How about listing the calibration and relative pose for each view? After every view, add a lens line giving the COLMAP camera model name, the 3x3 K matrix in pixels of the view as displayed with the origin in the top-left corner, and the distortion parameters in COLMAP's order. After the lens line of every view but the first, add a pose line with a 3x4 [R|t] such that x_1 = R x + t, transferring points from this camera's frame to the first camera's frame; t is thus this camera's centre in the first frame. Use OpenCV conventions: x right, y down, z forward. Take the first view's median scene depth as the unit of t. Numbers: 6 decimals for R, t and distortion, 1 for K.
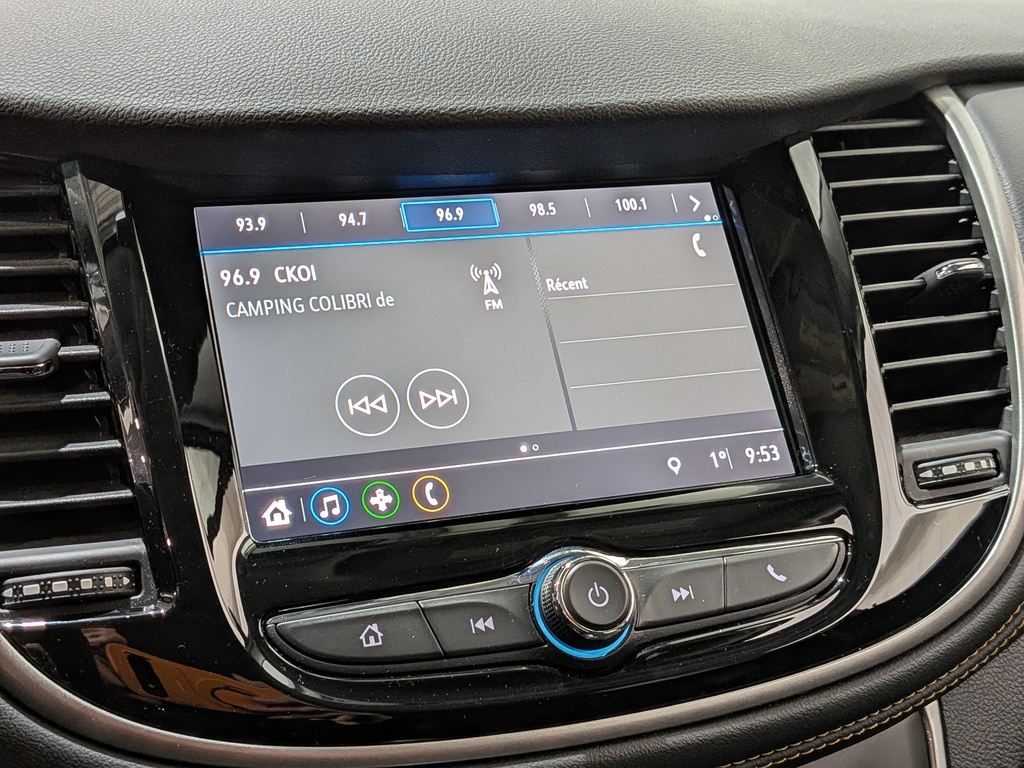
lens RADIAL K [[1534.6, 0, 480.3], [0, 1534.6, 411.1], [0, 0, 1]] dist [0.042103, 0.000000]
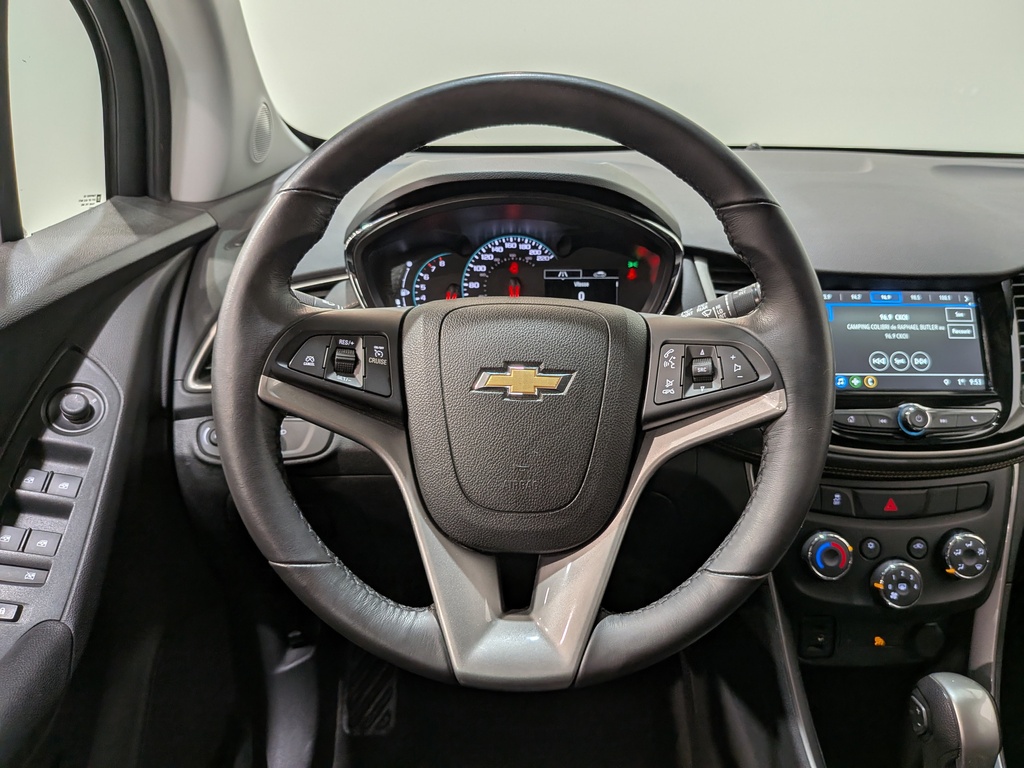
lens RADIAL K [[755.8, 0, 529.9], [0, 755.8, 375.2], [0, 0, 1]] dist [0.067612, -0.121421]
pose [[0.944660, 0.148103, -0.292717, -0.259802], [-0.102978, 0.981063, 0.164047, -0.167377], [0.311470, -0.124826, 0.942022, -0.890938]]
